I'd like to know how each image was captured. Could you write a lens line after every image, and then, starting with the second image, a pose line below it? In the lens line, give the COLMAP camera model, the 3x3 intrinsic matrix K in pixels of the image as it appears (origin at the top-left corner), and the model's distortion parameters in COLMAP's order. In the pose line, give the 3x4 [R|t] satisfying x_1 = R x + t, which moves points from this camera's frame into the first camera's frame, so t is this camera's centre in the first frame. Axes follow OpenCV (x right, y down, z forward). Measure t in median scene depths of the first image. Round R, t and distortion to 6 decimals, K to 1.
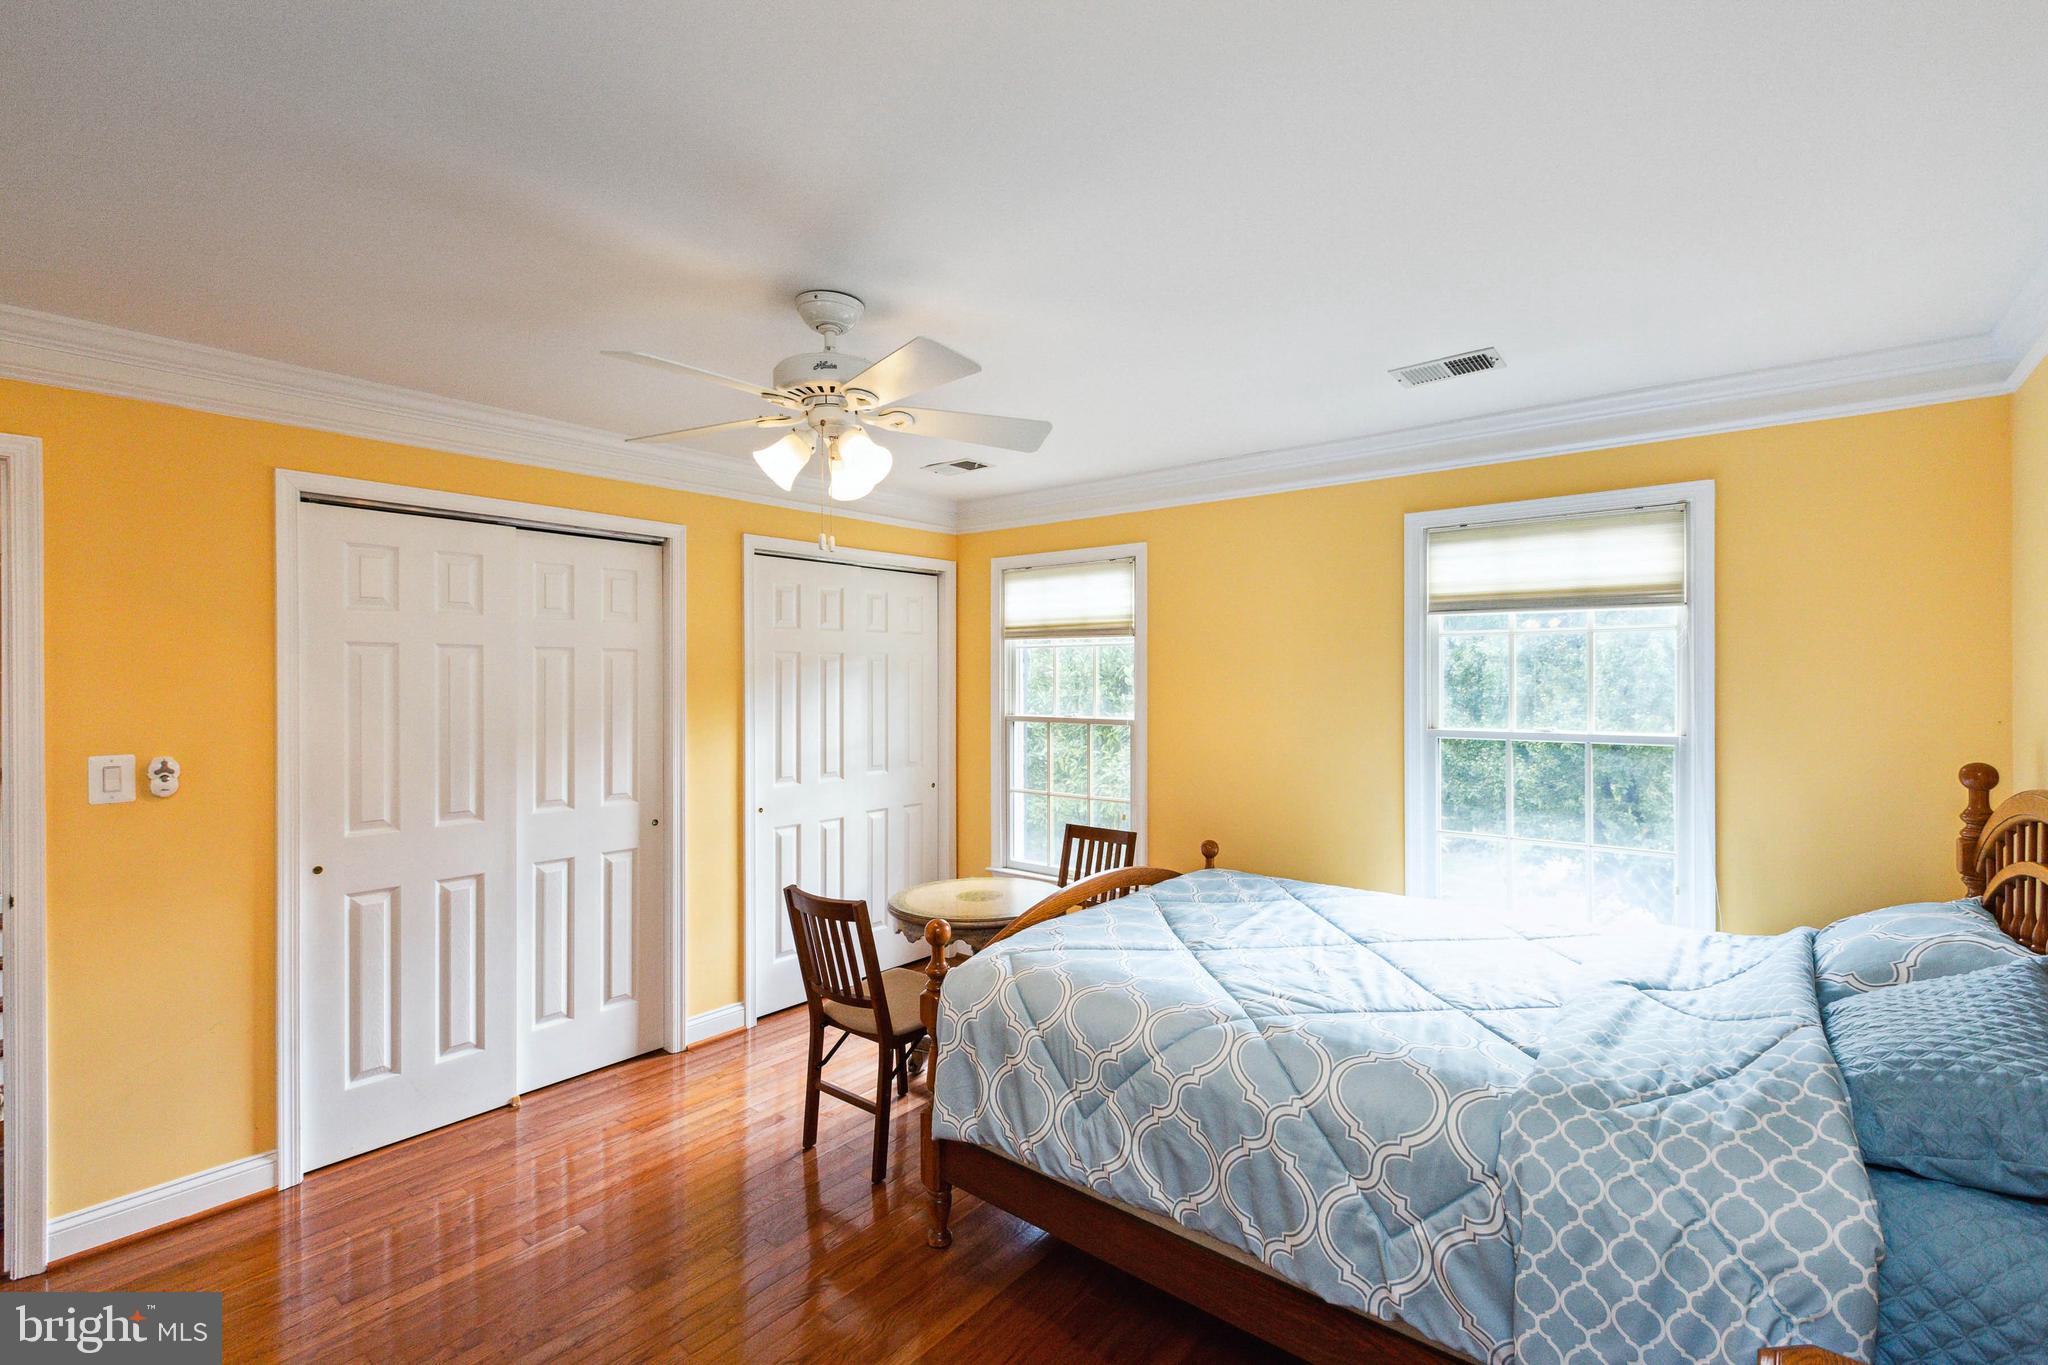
lens RADIAL K [[925.7, 0, 1027.3], [0, 925.7, 674.9], [0, 0, 1]] dist [0.001583, -0.000294]
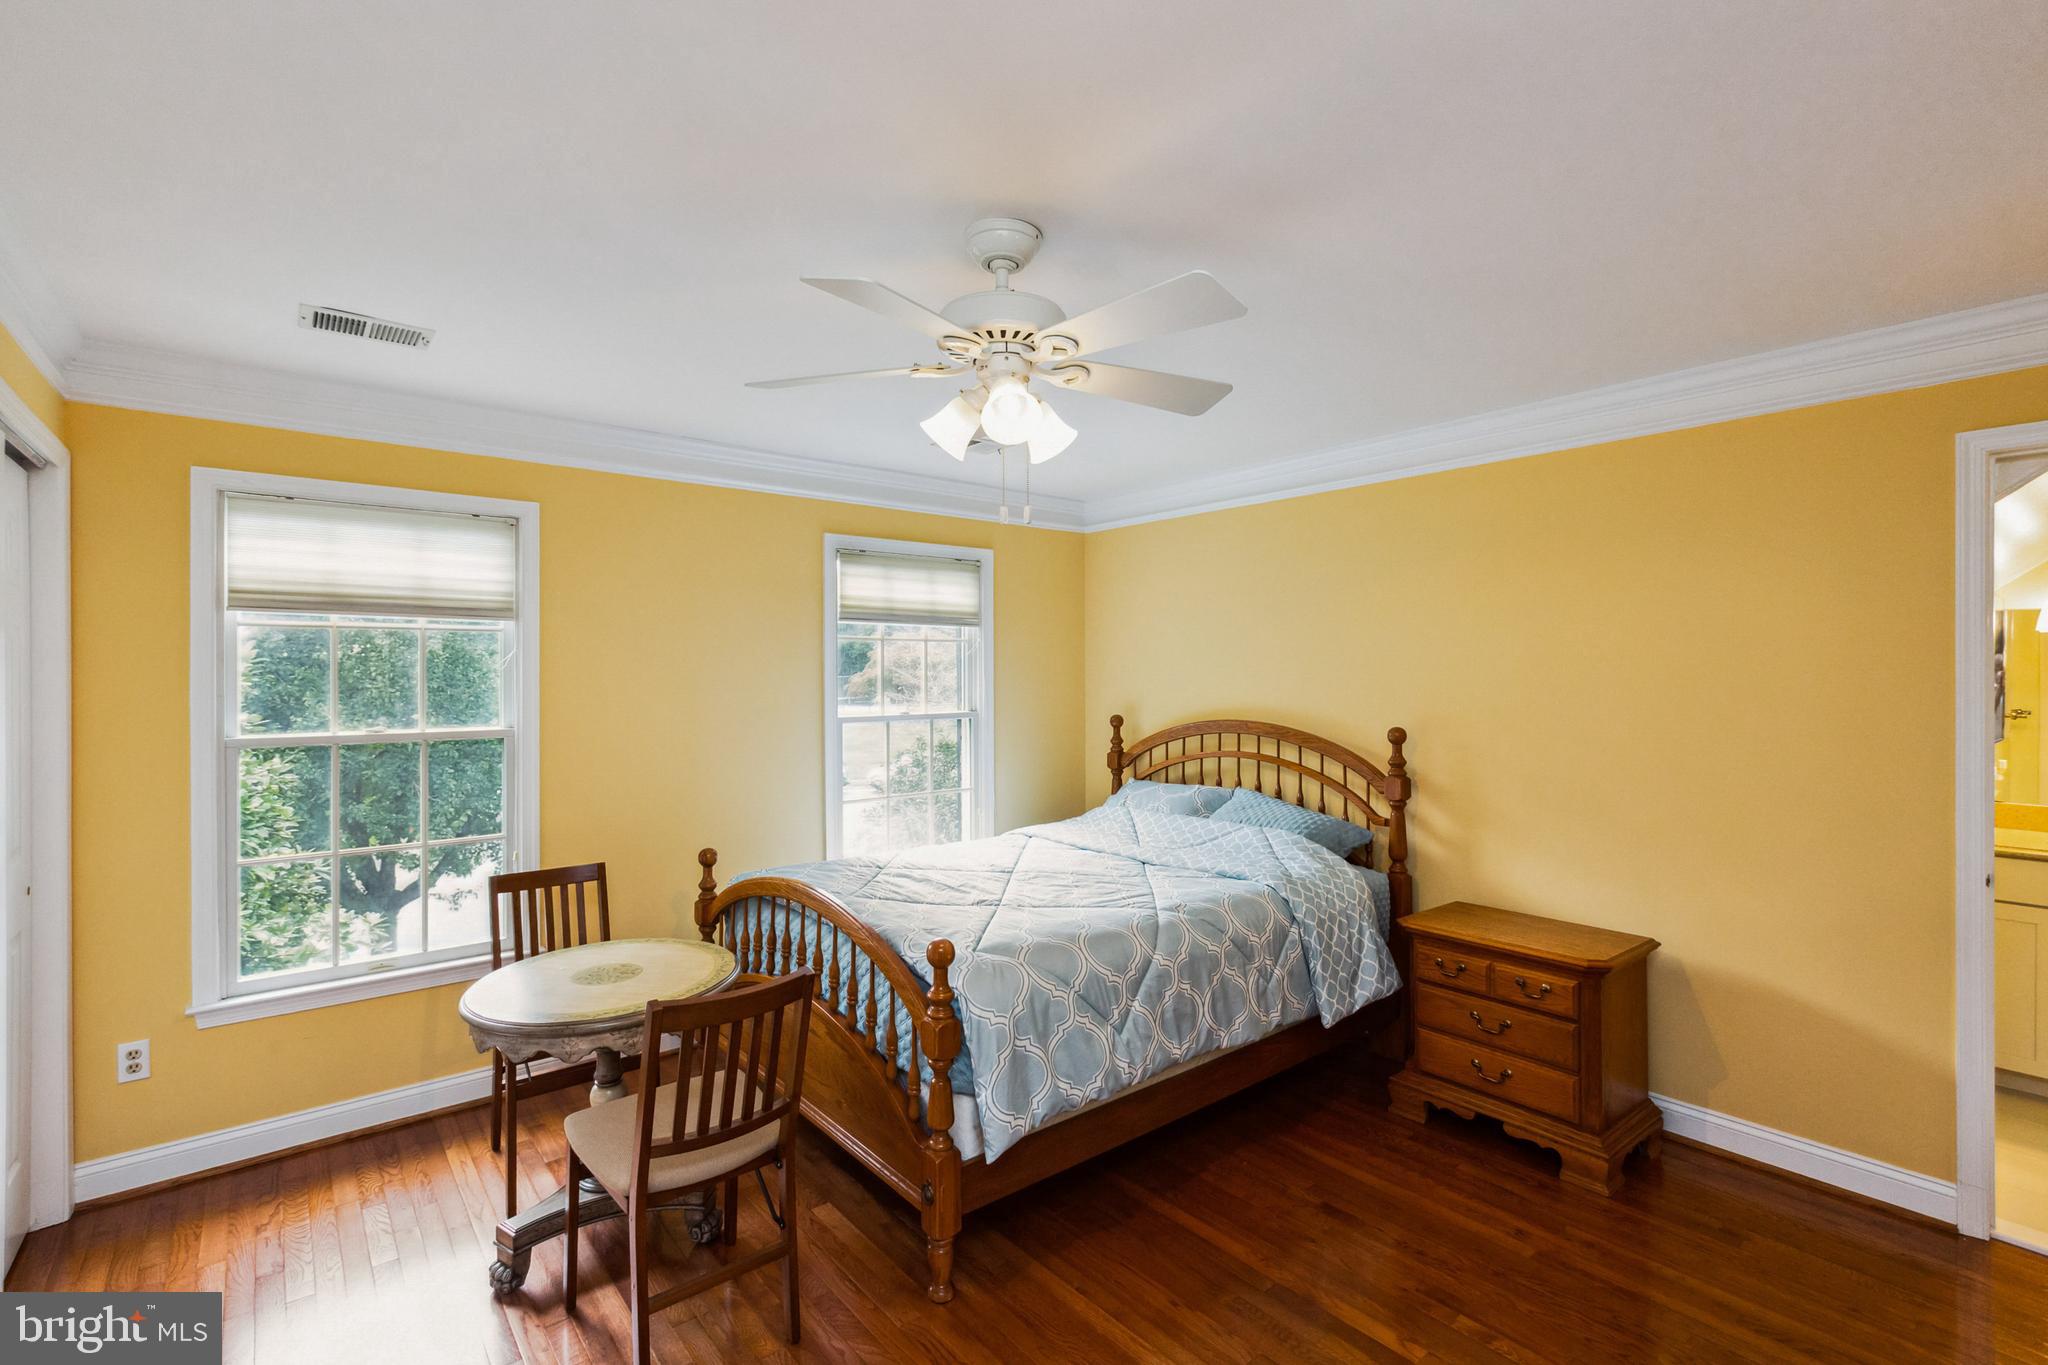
lens RADIAL K [[925.7, 0, 1027.9], [0, 925.7, 679.1], [0, 0, 1]] dist [0.001583, -0.000294]
pose [[0.196823, -0.004784, 0.980427, -0.684232], [0.001275, 0.999988, 0.004624, 0.004586], [-0.980438, 0.000340, 0.196827, 0.522379]]
